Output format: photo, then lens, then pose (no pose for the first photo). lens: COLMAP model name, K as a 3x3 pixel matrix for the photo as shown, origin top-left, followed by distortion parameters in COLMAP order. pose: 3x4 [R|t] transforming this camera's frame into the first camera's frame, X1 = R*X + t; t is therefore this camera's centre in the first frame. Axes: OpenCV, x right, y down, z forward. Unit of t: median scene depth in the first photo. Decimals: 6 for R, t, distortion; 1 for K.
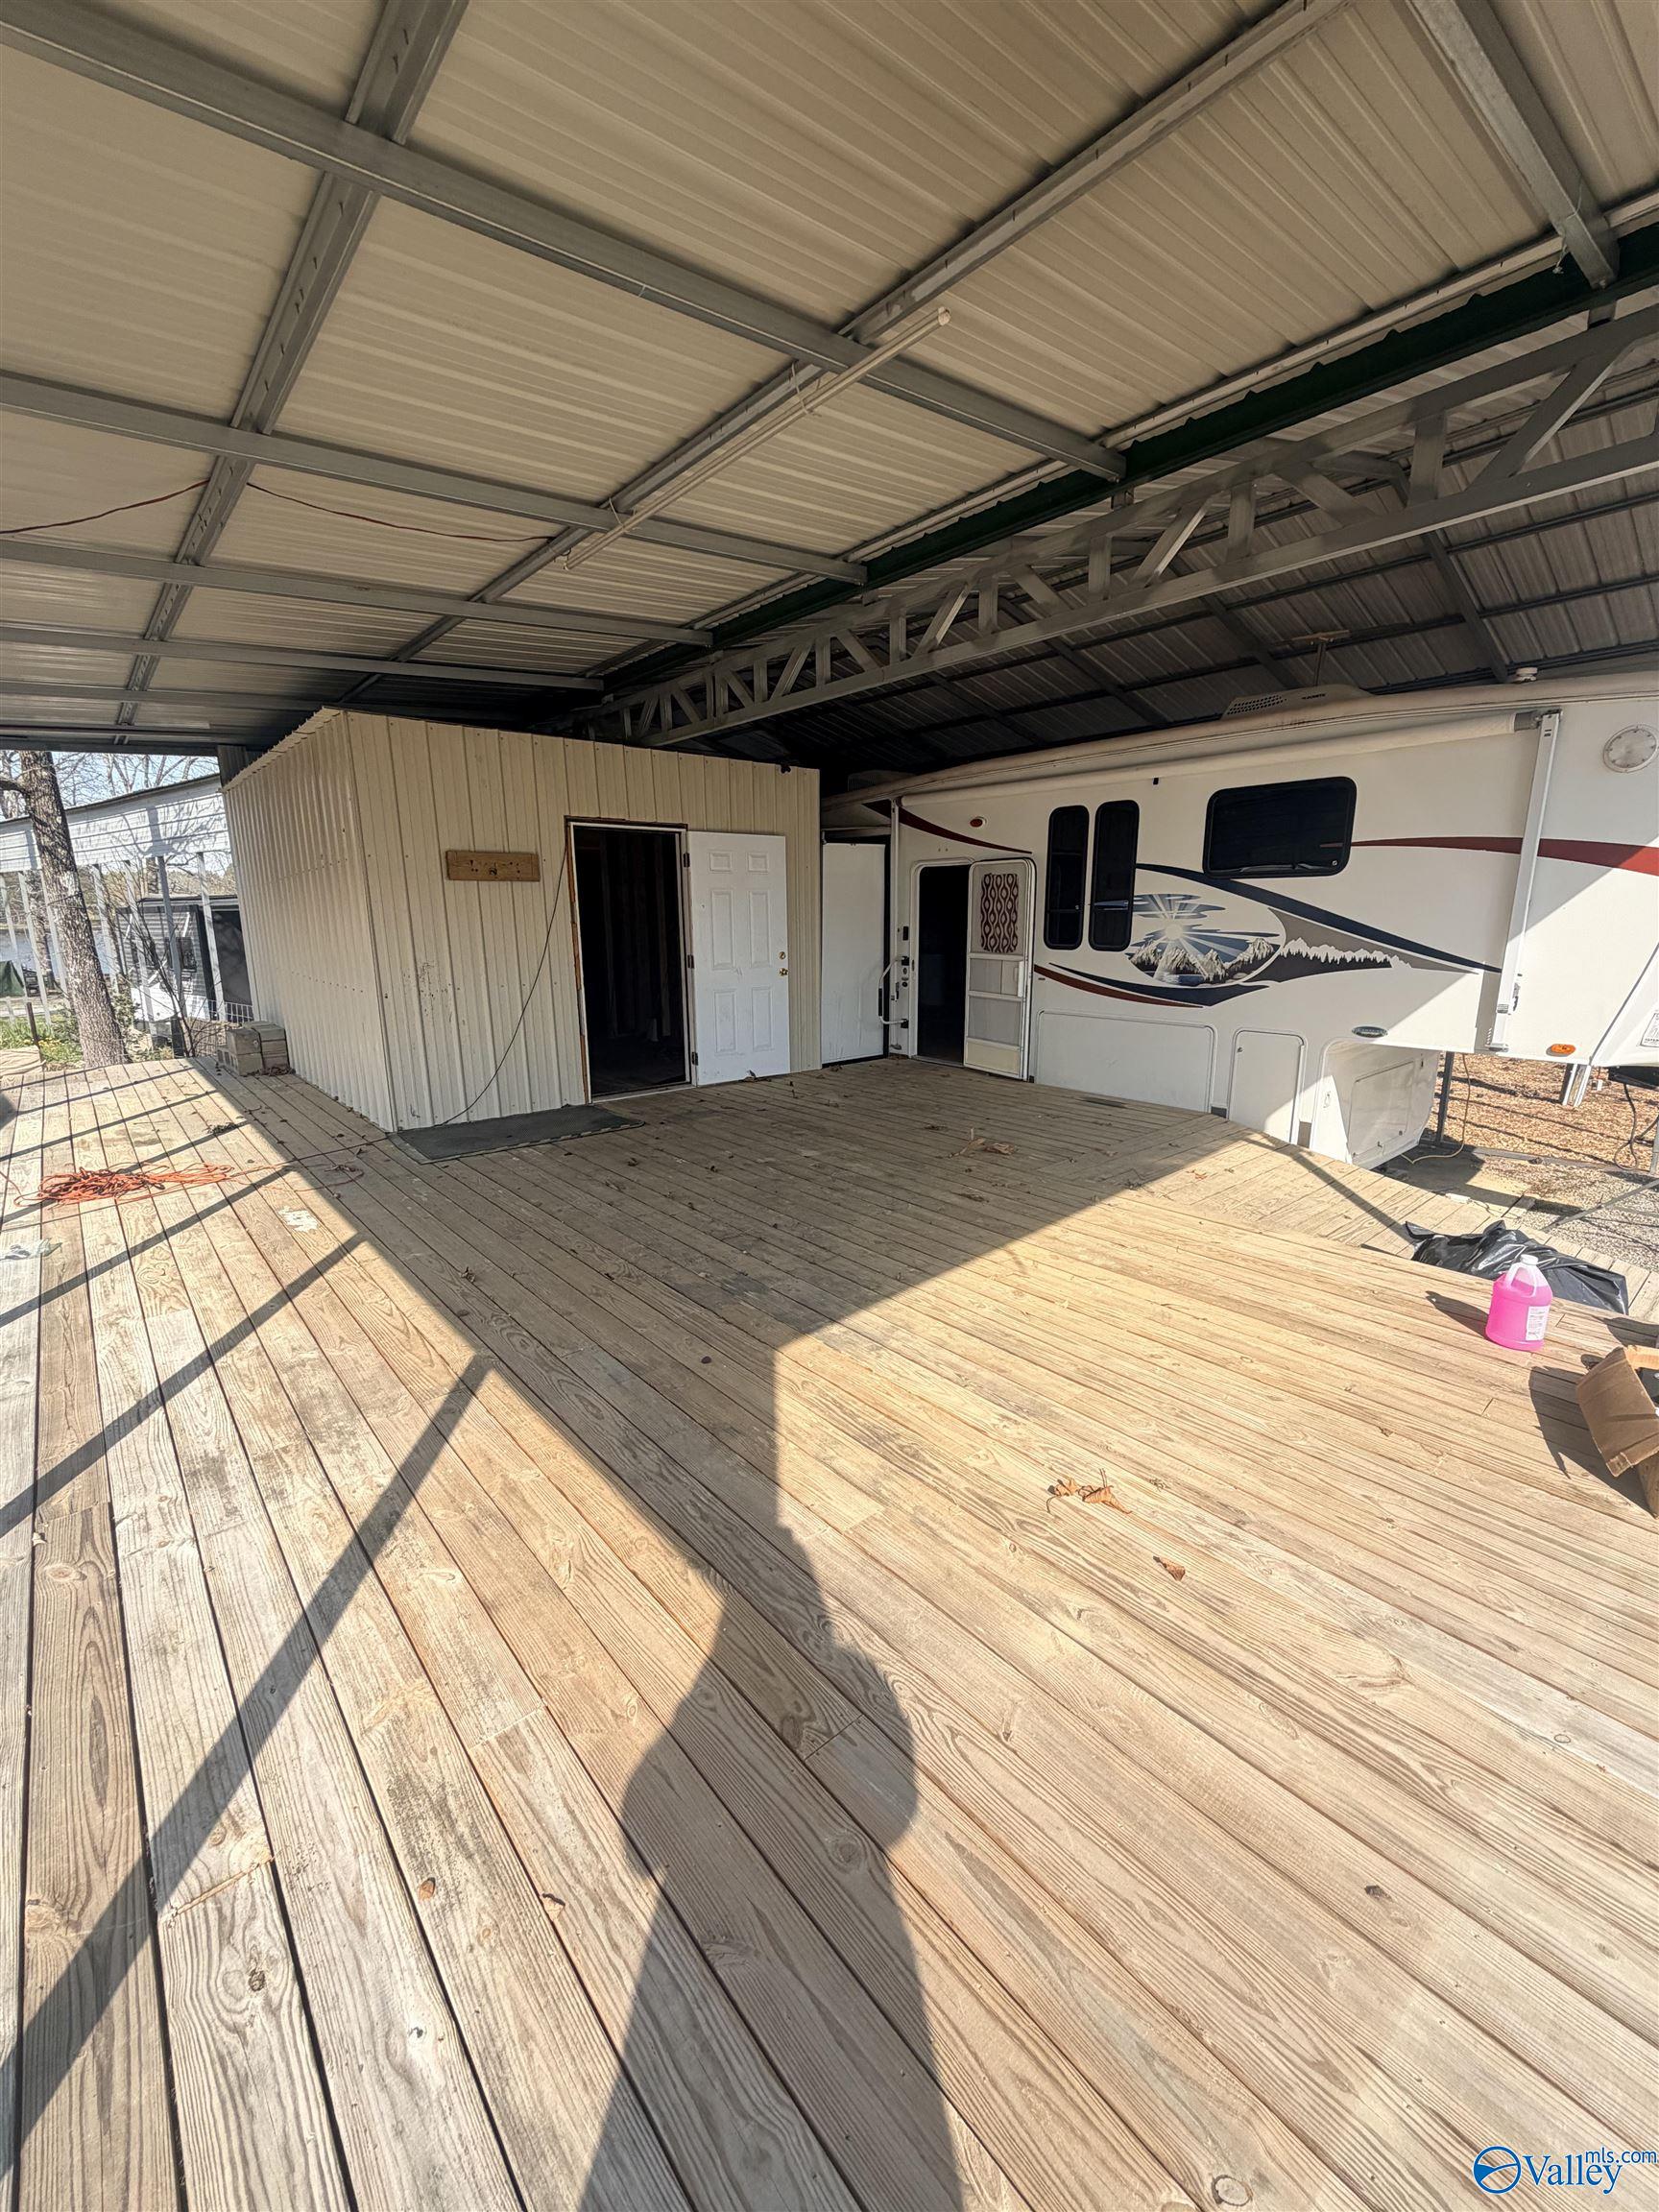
lens RADIAL K [[883.9, 0, 832.4], [0, 883.9, 1103.4], [0, 0, 1]] dist [0.000672, -0.000559]
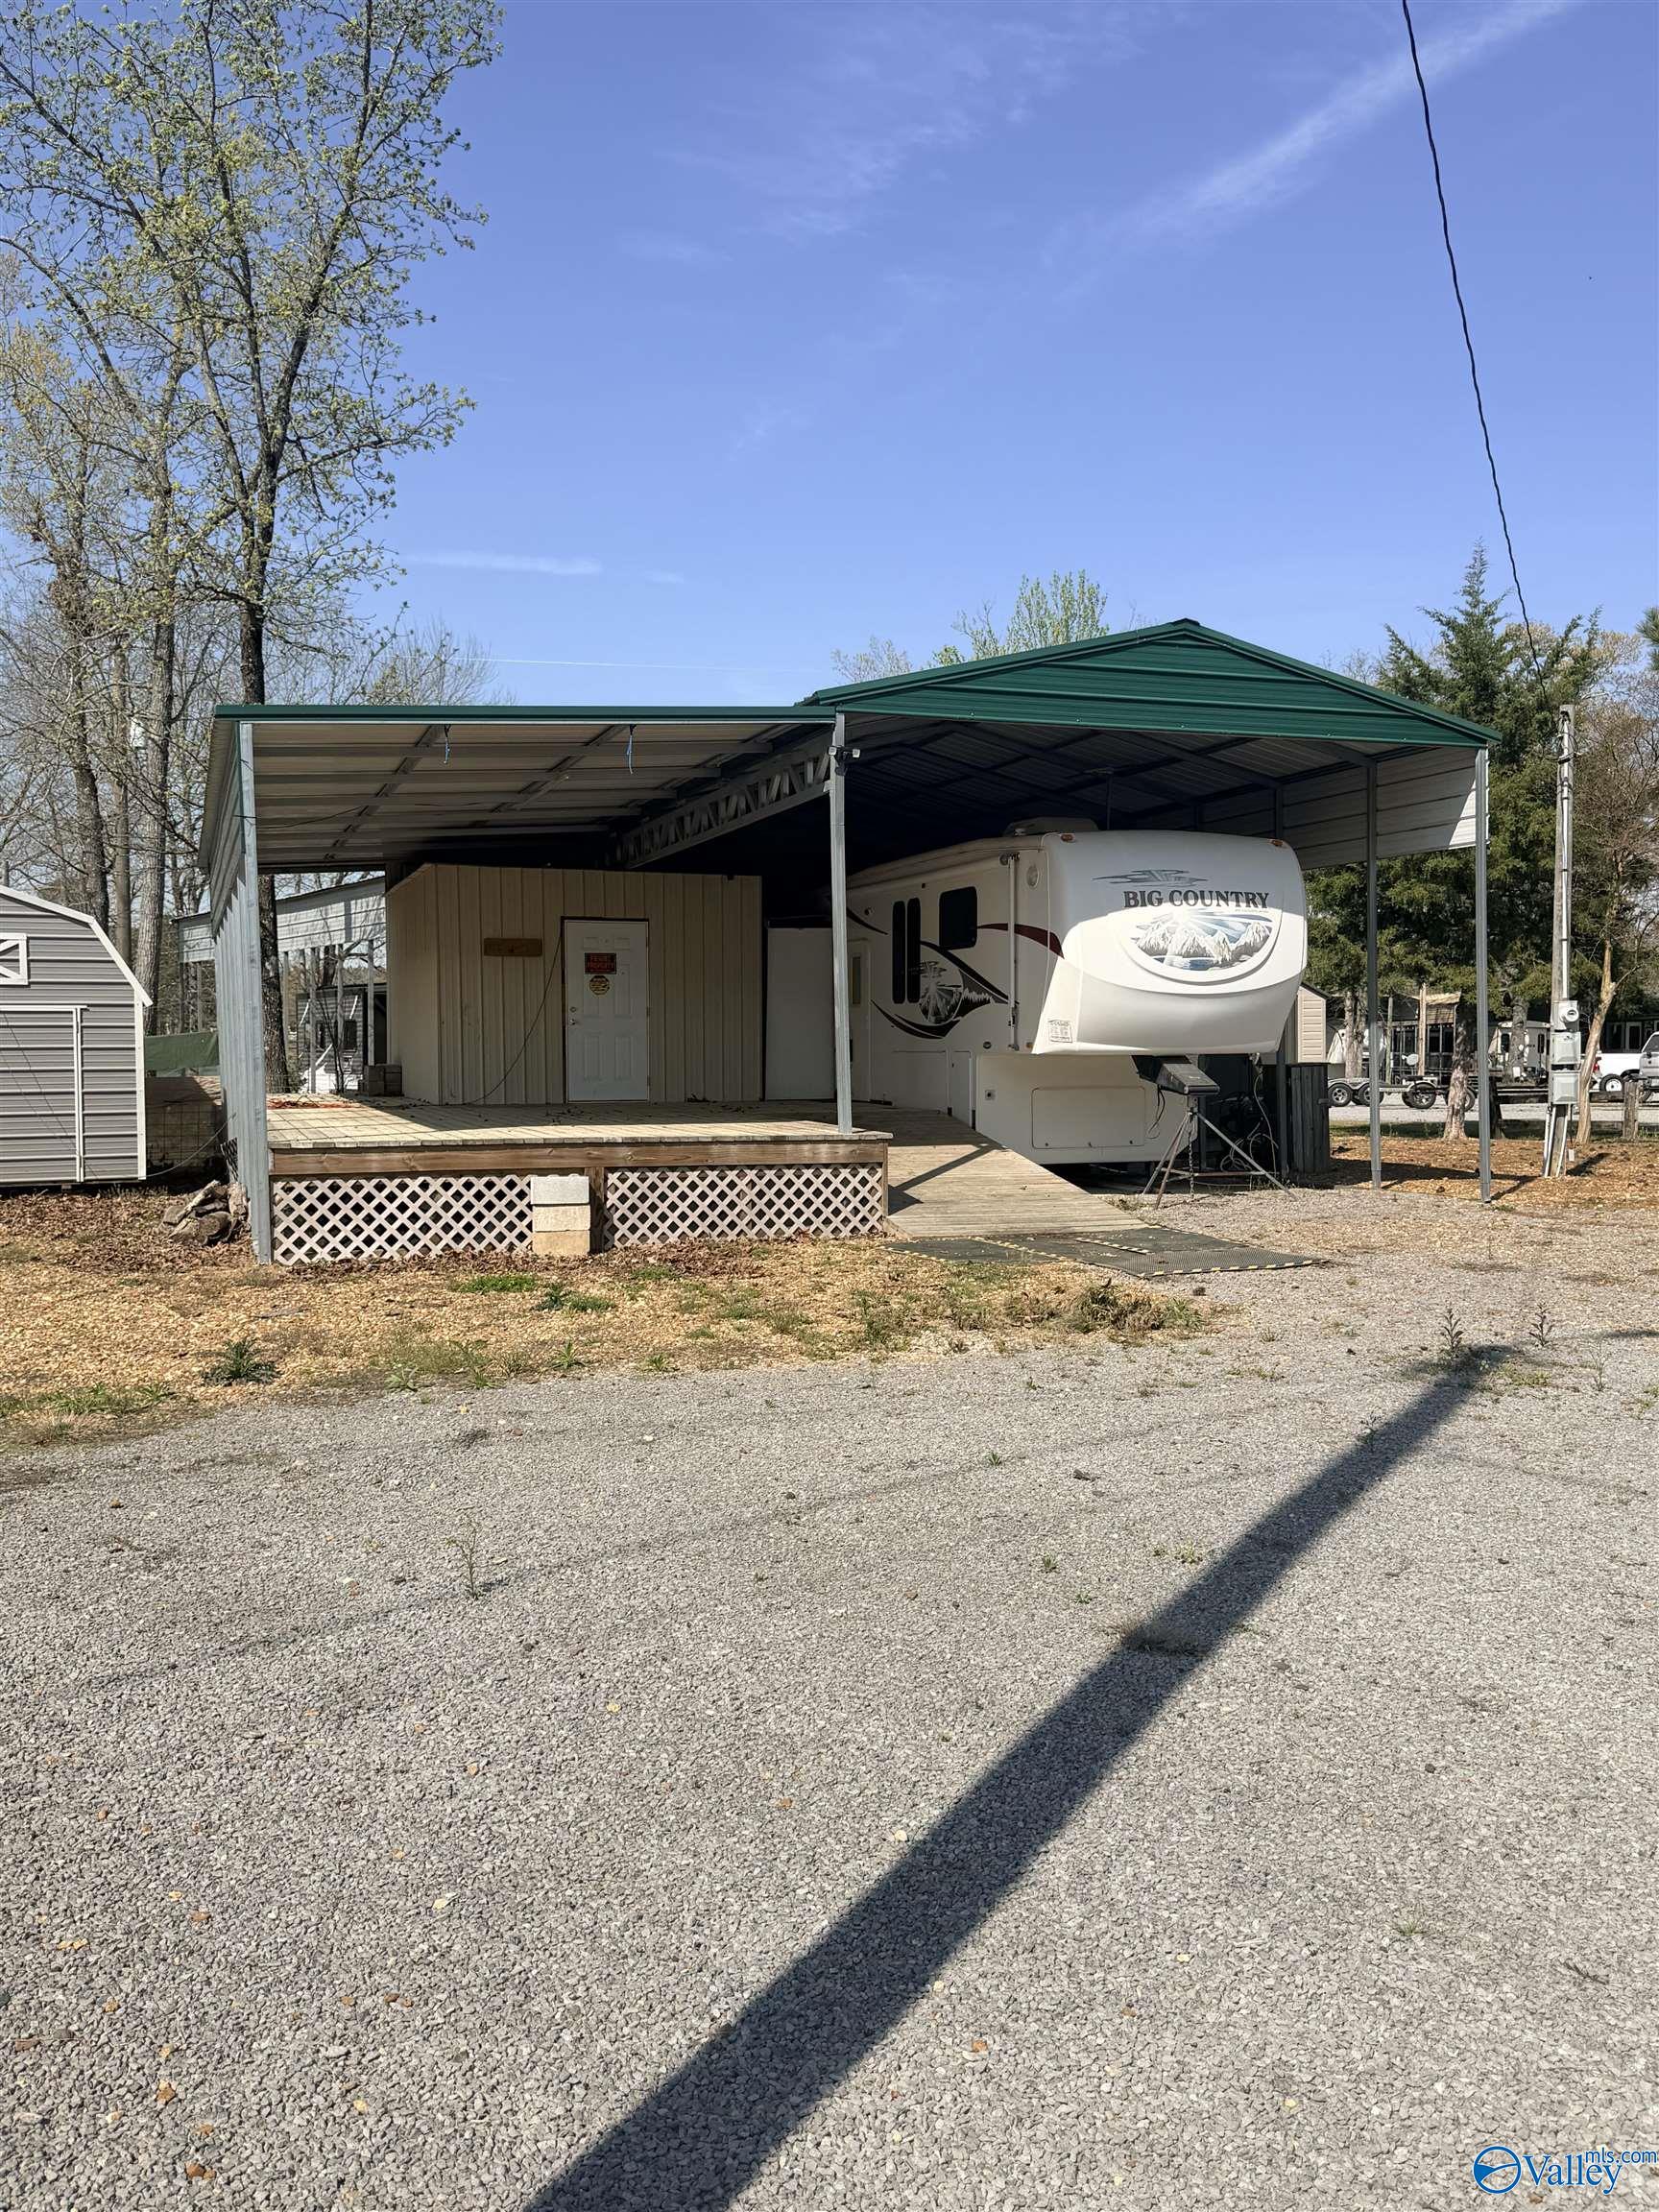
lens RADIAL K [[1800.6, 0, 831.5], [0, 1800.6, 1075.5], [0, 0, 1]] dist [0.106035, -0.050414]
pose [[0.932832, 0.014138, -0.360035, 1.253217], [-0.081734, 0.981485, -0.173228, 0.451304], [0.350919, 0.191019, 0.916715, -1.650411]]
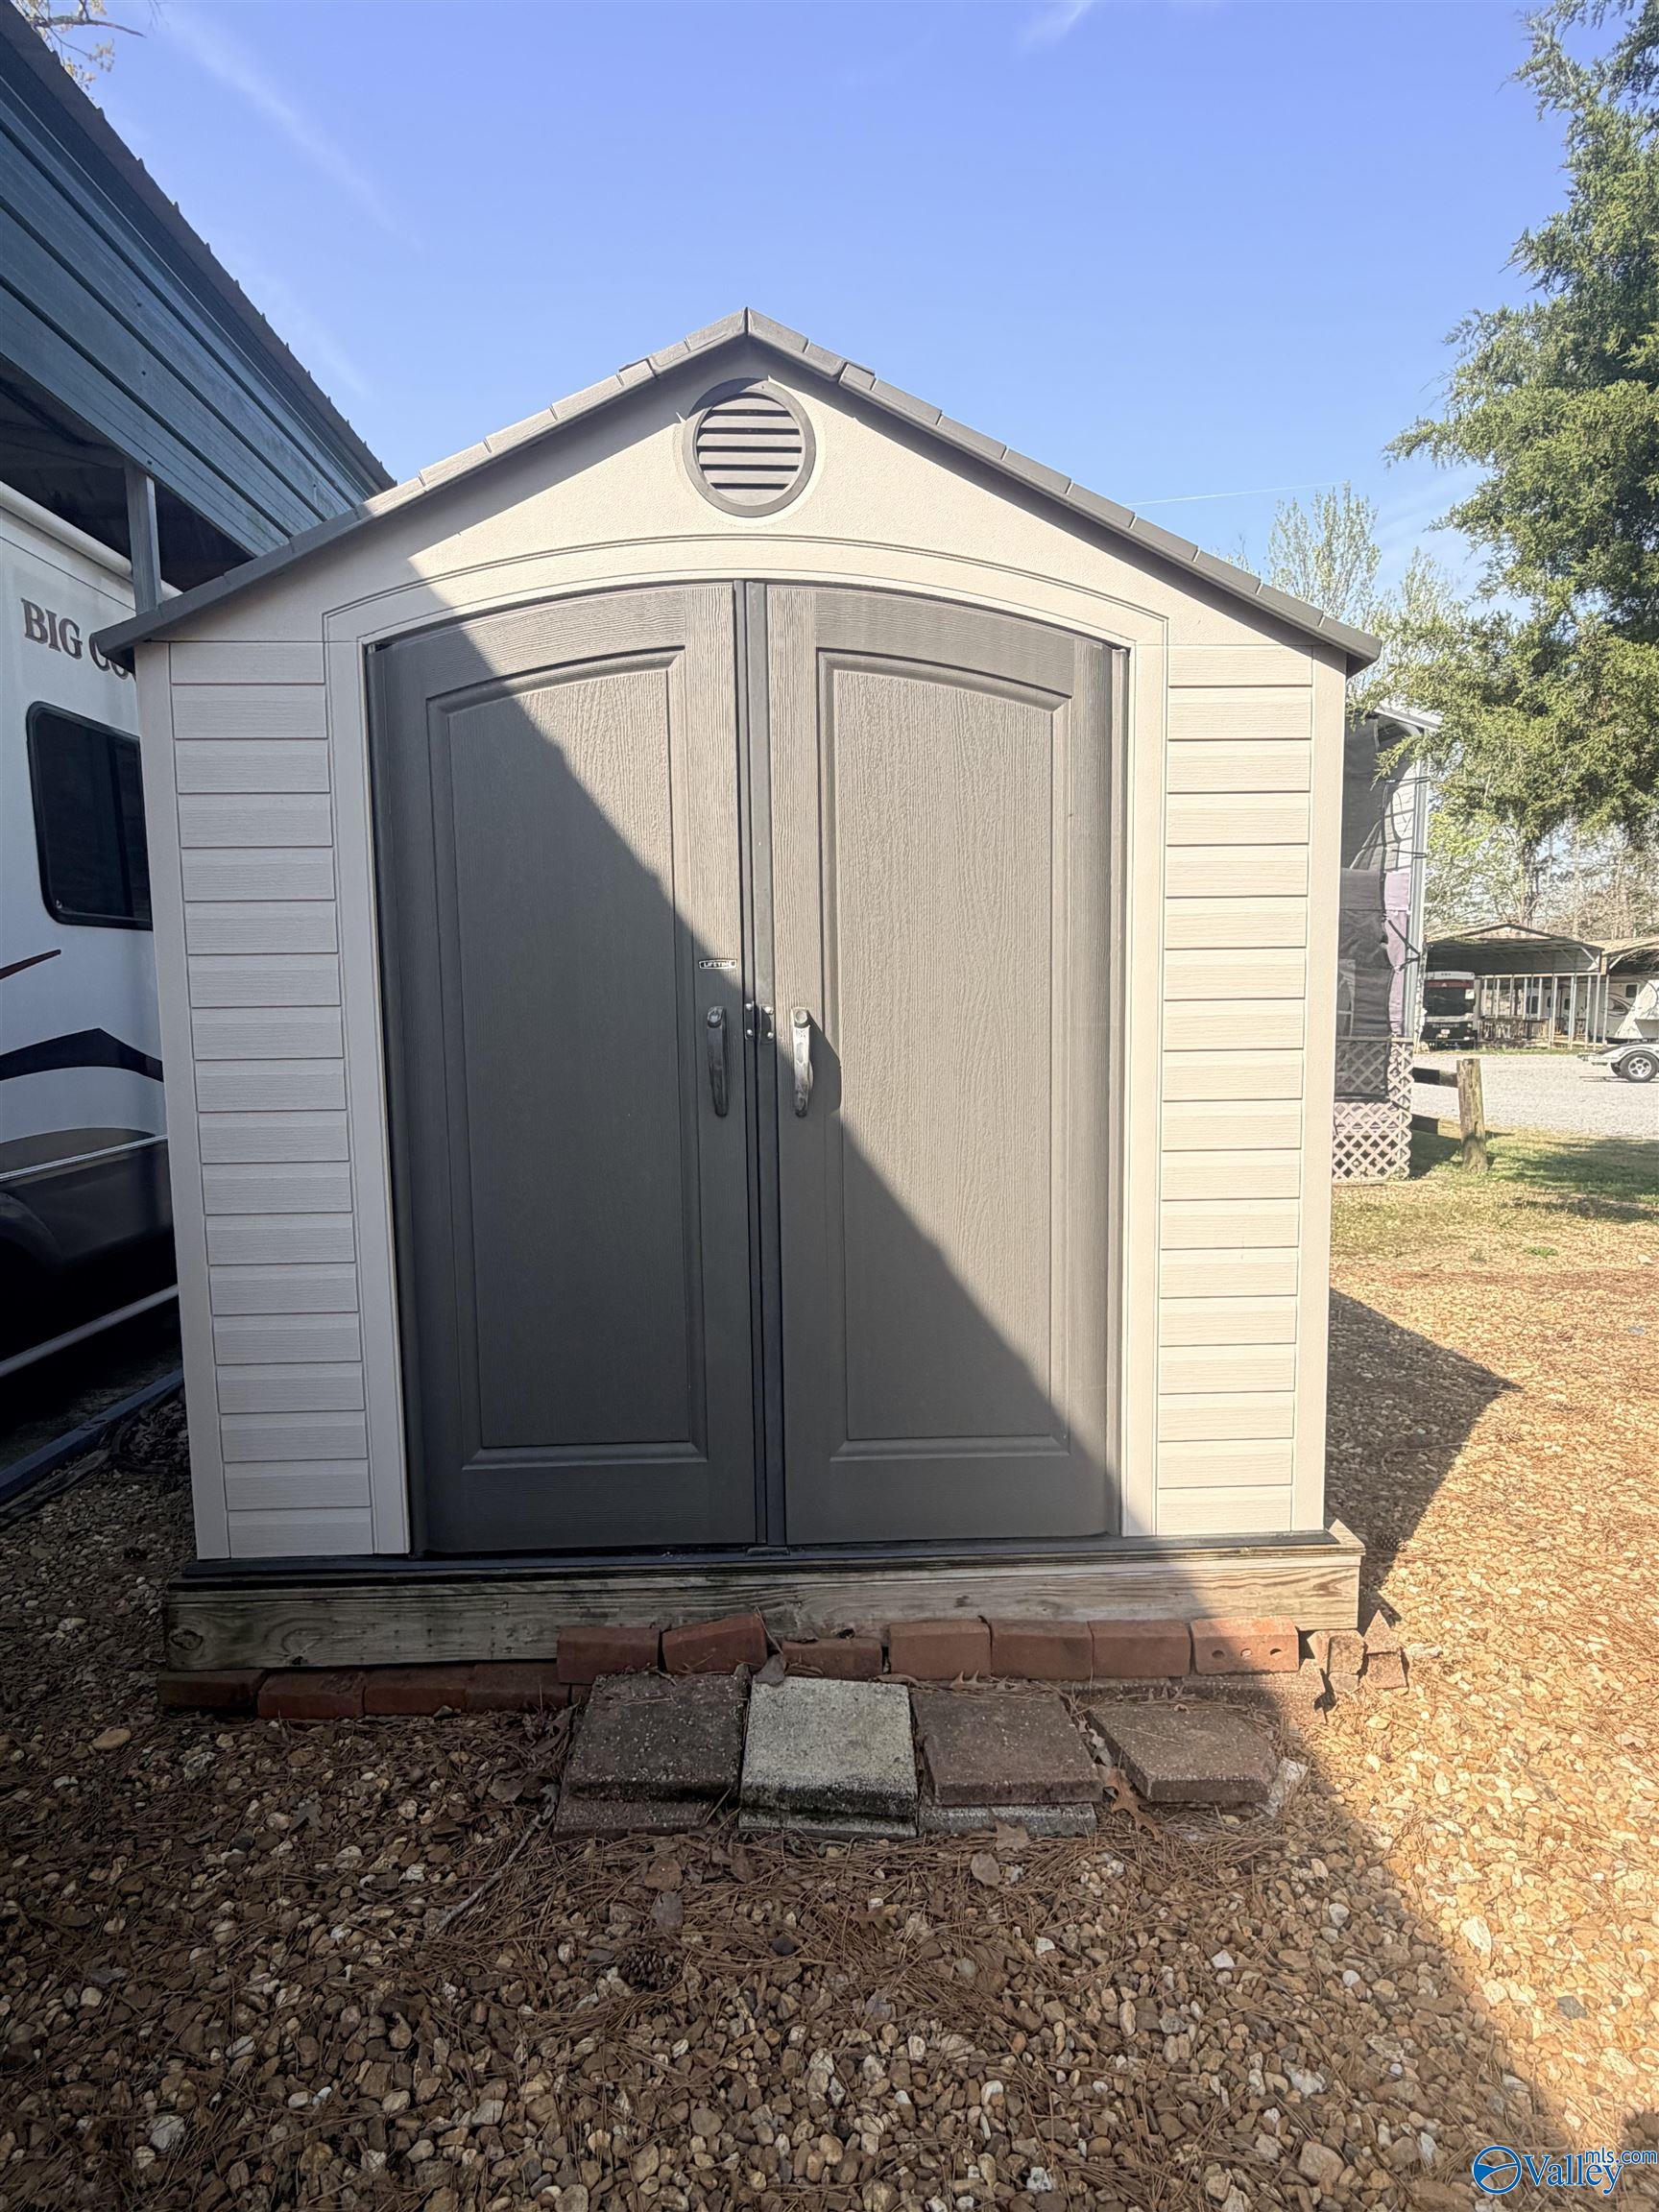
lens RADIAL K [[1181.0, 0, 828.7], [0, 1181.0, 1109.2], [0, 0, 1]] dist [0.008082, 0.002374]
pose [[0.759818, 0.062624, -0.647112, 0.981064], [-0.136307, 0.988573, -0.064378, -0.244008], [0.635686, 0.137122, 0.759672, 1.681768]]
